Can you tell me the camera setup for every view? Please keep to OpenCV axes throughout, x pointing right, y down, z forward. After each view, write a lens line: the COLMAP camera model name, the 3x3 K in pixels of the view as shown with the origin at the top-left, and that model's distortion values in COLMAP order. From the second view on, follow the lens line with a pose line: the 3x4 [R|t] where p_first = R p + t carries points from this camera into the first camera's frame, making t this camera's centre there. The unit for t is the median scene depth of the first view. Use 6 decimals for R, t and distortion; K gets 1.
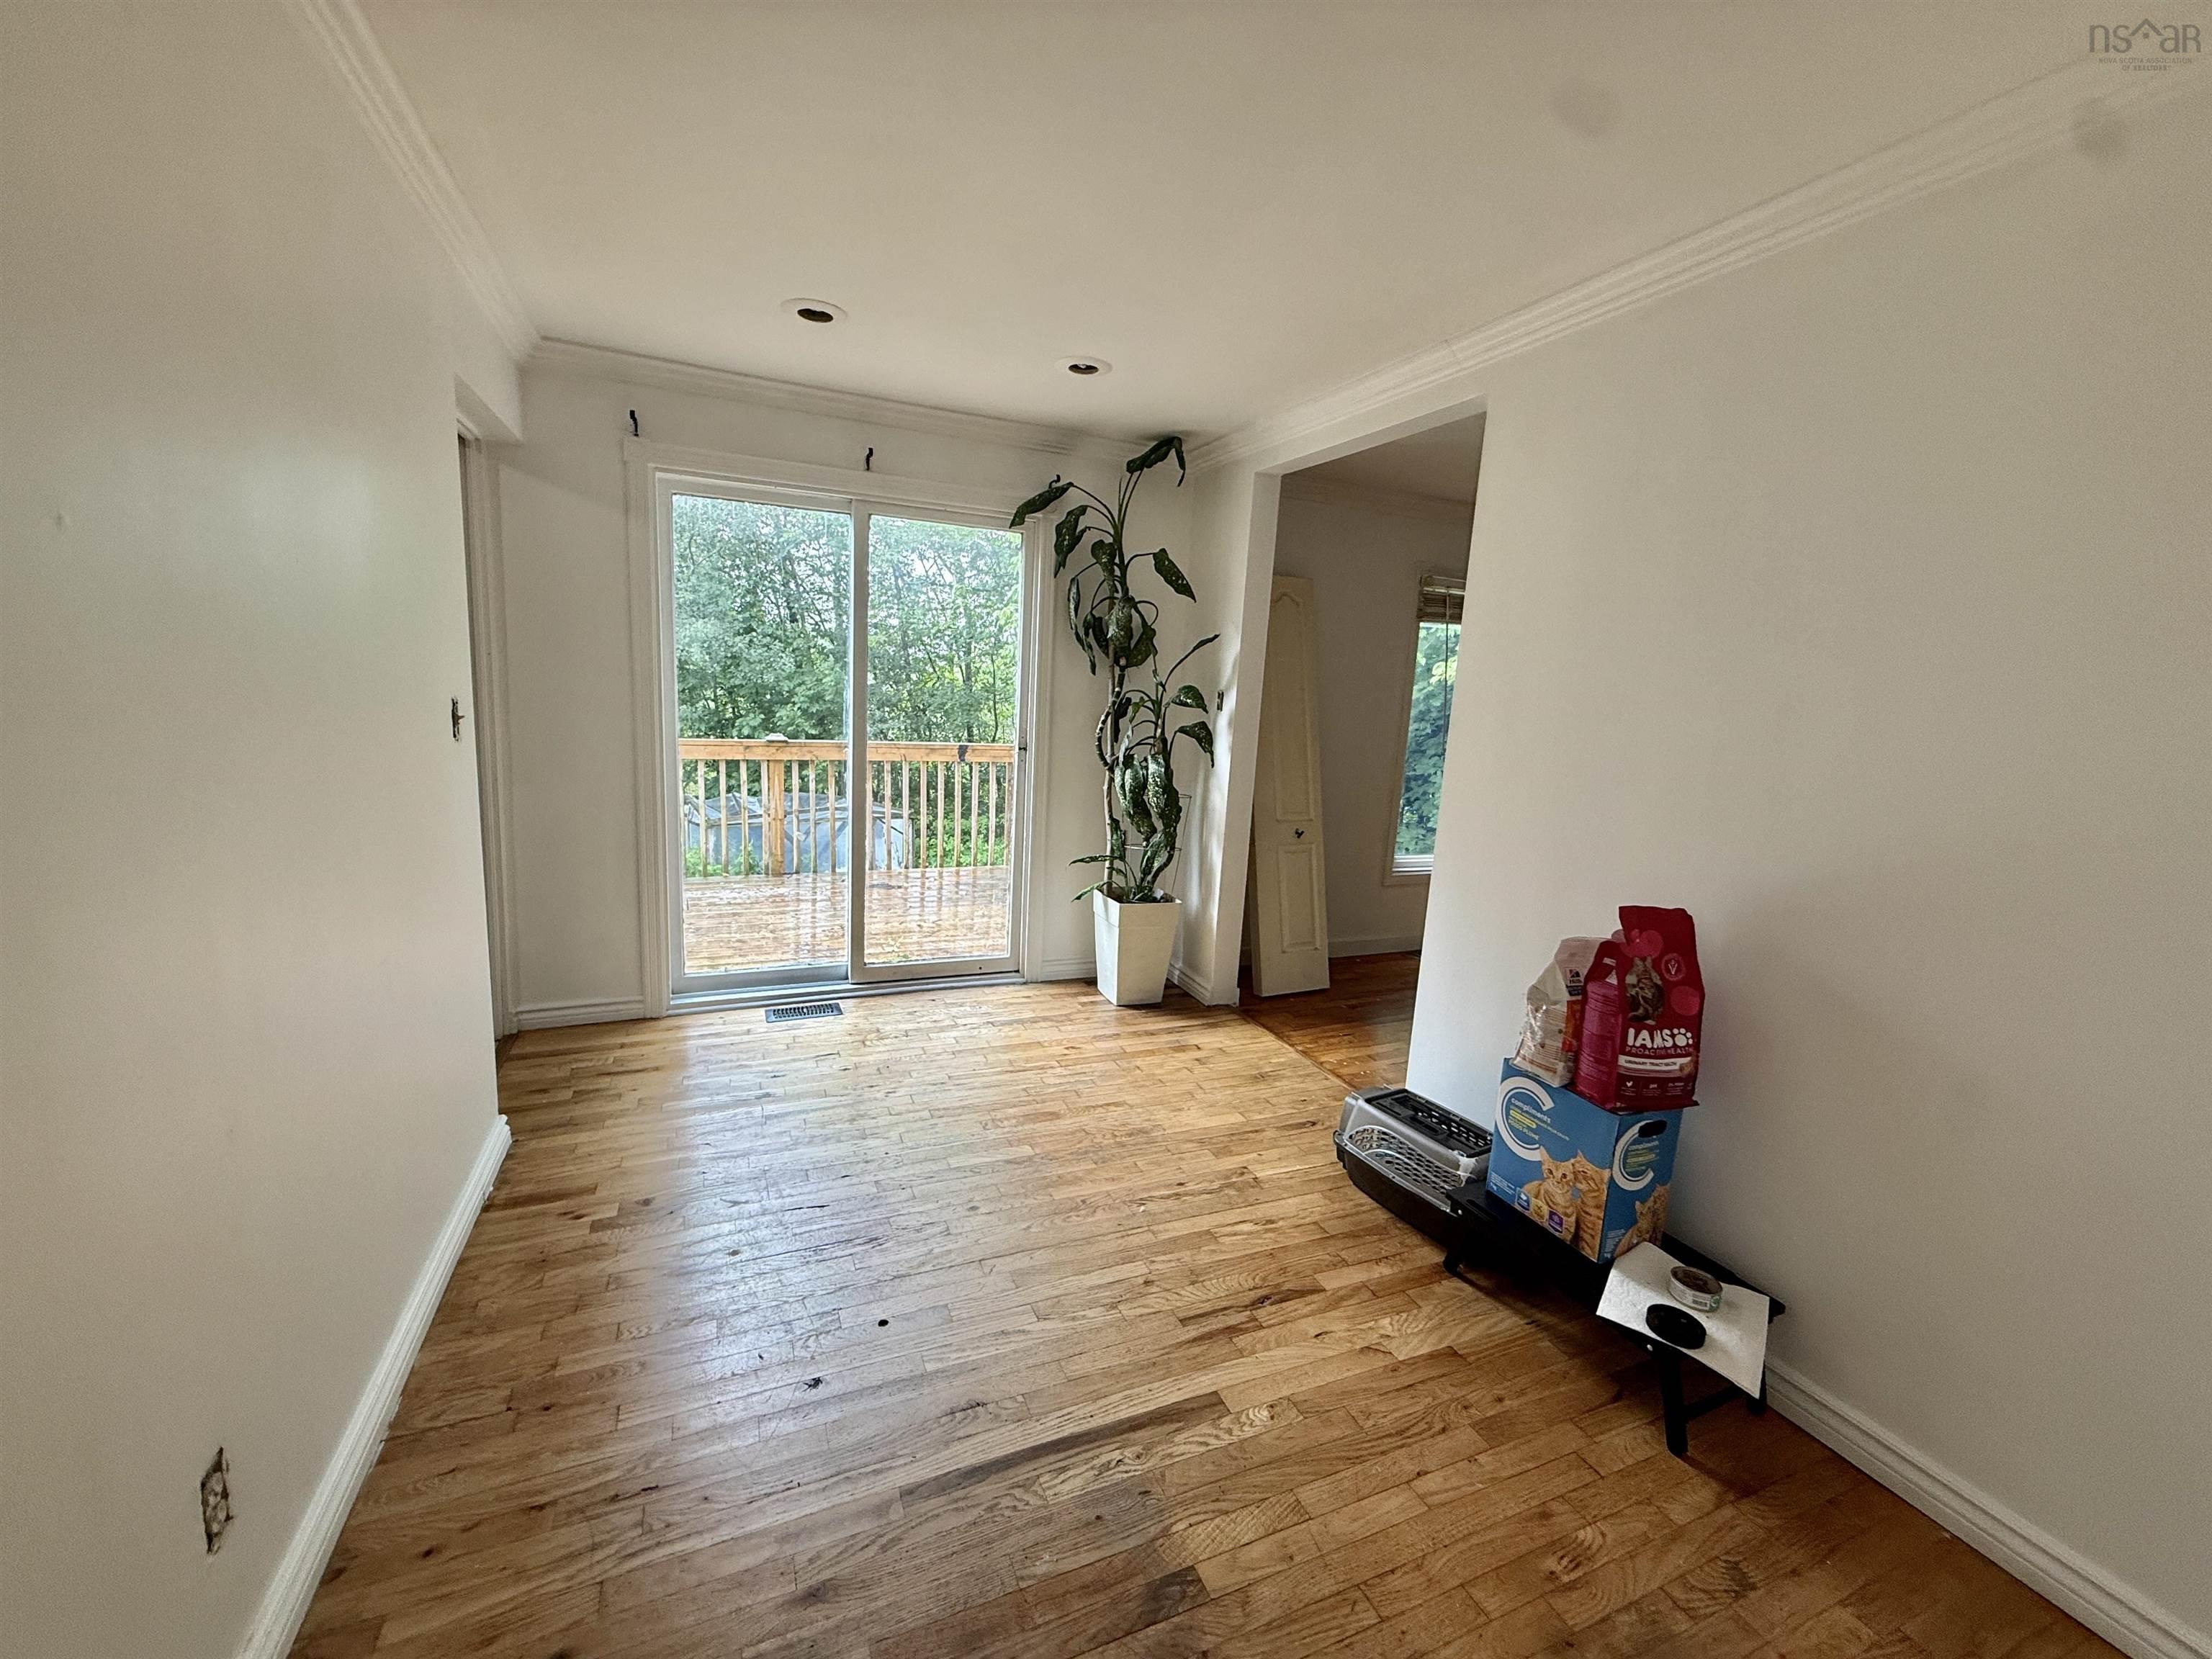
lens RADIAL K [[878.2, 0, 1102.0], [0, 878.2, 825.0], [0, 0, 1]] dist [0.002210, 0.000147]
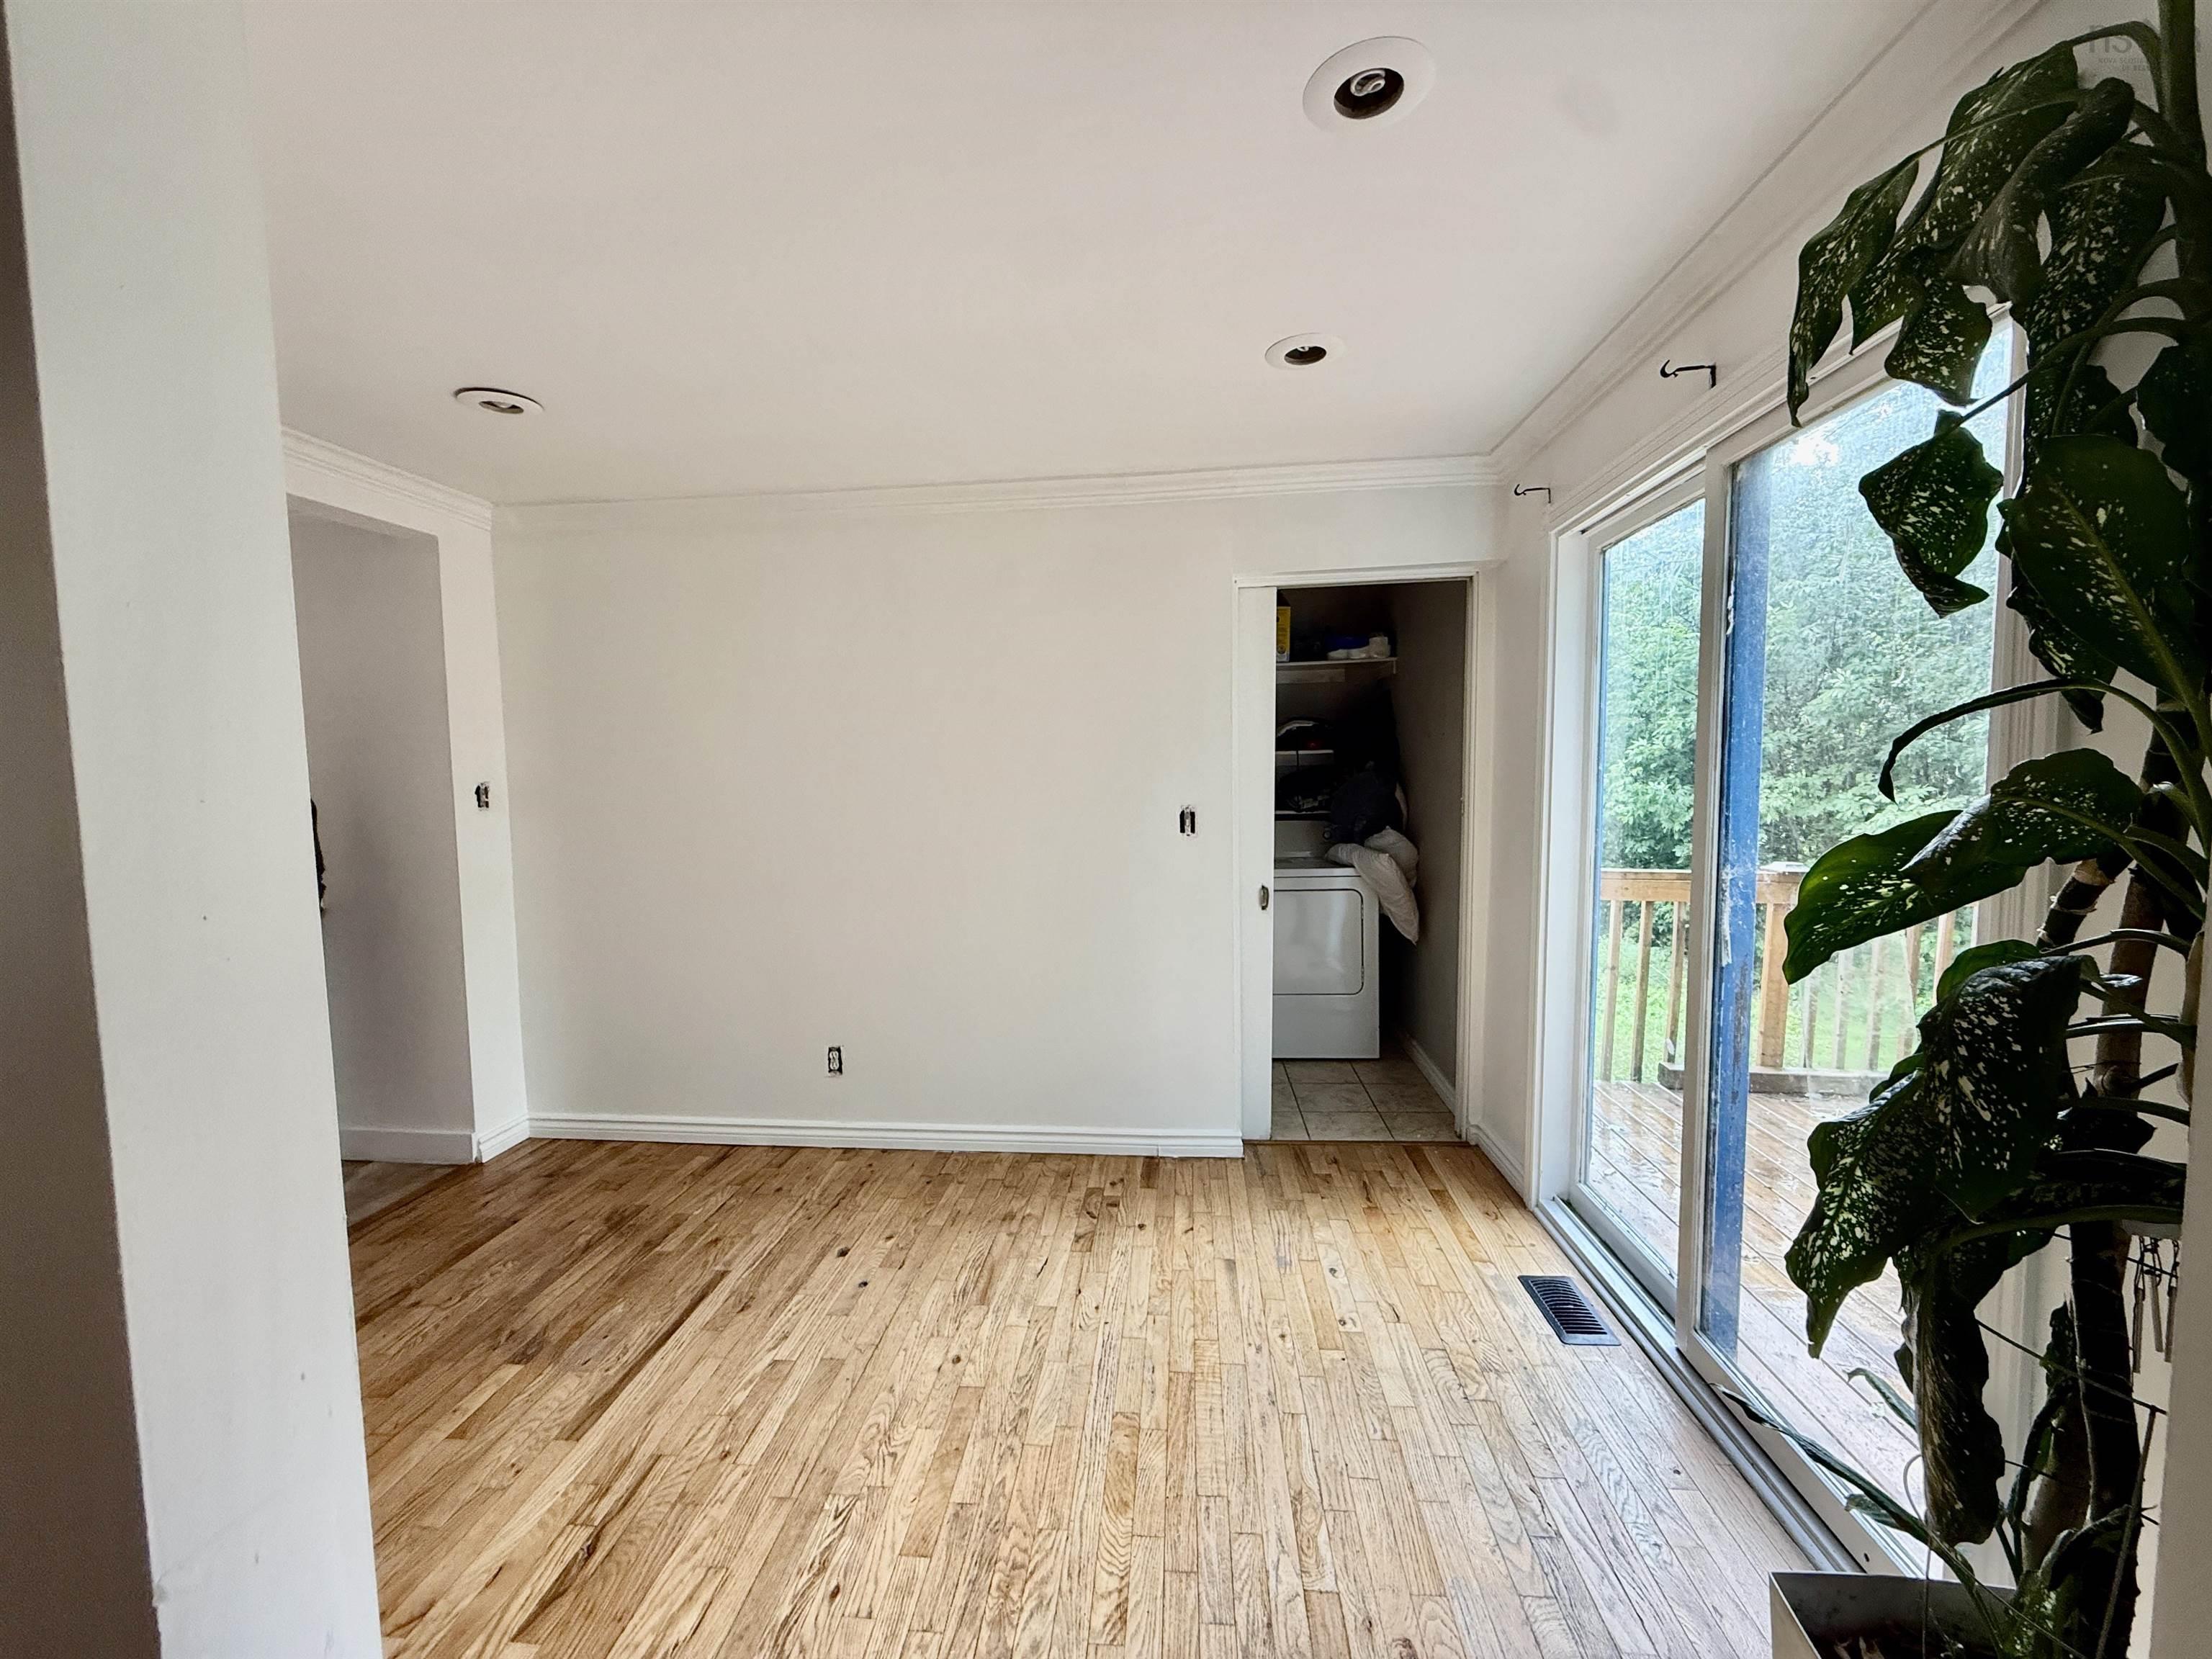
lens RADIAL K [[878.2, 0, 1102.6], [0, 878.2, 831.3], [0, 0, 1]] dist [0.002210, 0.000147]
pose [[-0.480760, 0.021273, -0.876594, 0.647629], [-0.144579, 0.984100, 0.103175, -0.249546], [0.864851, 0.176339, -0.470040, 1.670180]]
